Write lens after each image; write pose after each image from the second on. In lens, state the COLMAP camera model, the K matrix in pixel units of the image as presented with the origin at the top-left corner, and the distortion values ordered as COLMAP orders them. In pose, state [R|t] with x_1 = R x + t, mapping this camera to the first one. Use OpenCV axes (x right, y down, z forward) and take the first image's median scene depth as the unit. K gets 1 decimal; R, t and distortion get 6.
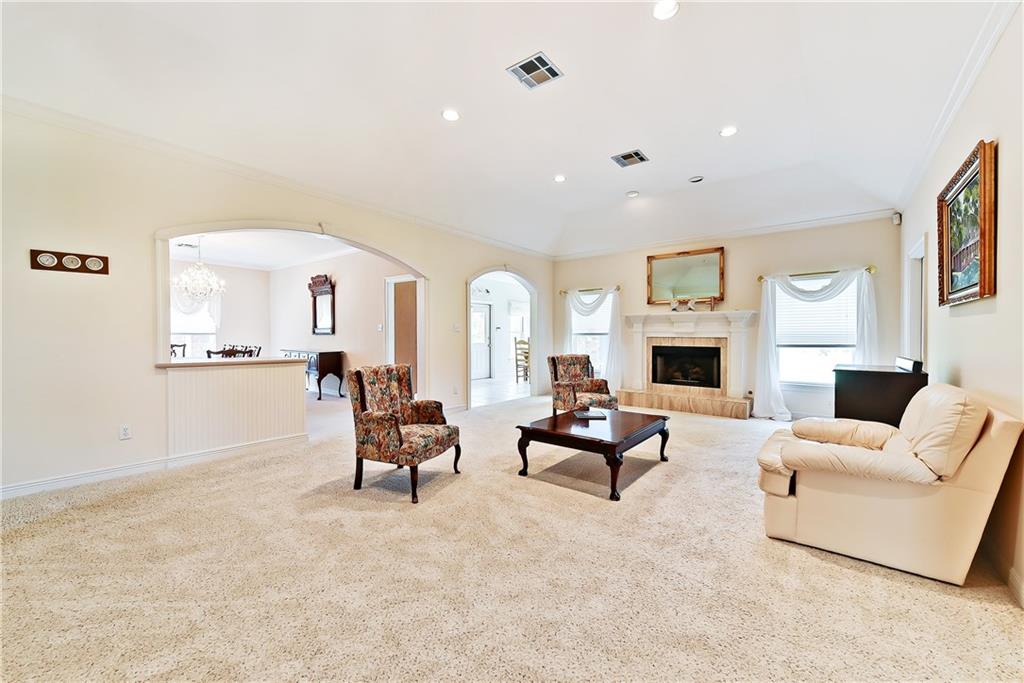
lens RADIAL K [[405.2, 0, 512.6], [0, 405.2, 341.4], [0, 0, 1]] dist [0.003287, -0.000018]
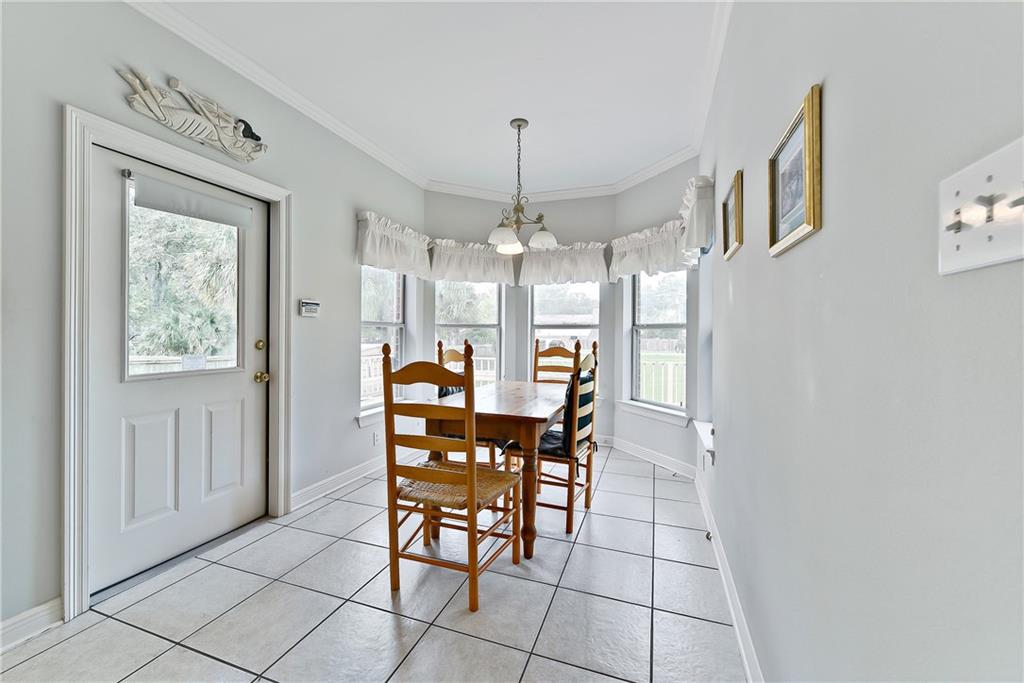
lens RADIAL K [[405.2, 0, 514.4], [0, 405.2, 337.9], [0, 0, 1]] dist [0.003287, -0.000018]
pose [[0.945845, 0.001724, 0.324614, 0.004028], [-0.000536, 0.999993, -0.003750, -0.020441], [-0.324618, 0.003373, 0.945839, 1.275352]]
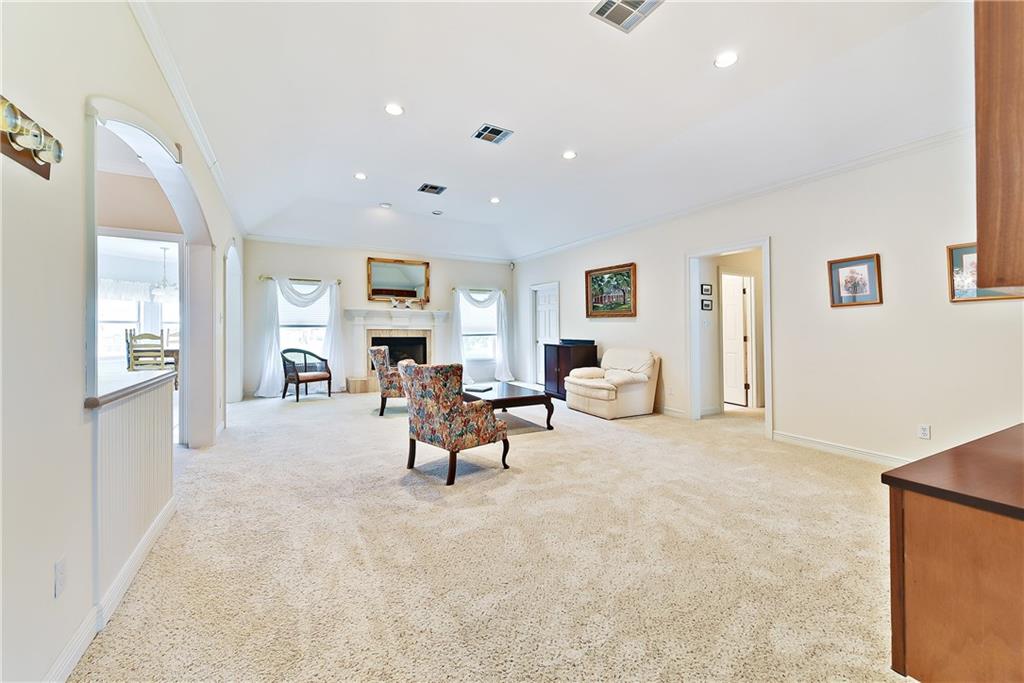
lens RADIAL K [[405.2, 0, 506.6], [0, 405.2, 327.2], [0, 0, 1]] dist [0.003287, -0.000018]
pose [[0.393010, 0.002499, 0.919531, -0.591555], [0.007770, 0.999952, -0.006038, -0.007656], [-0.919501, 0.009518, 0.392972, 0.225617]]
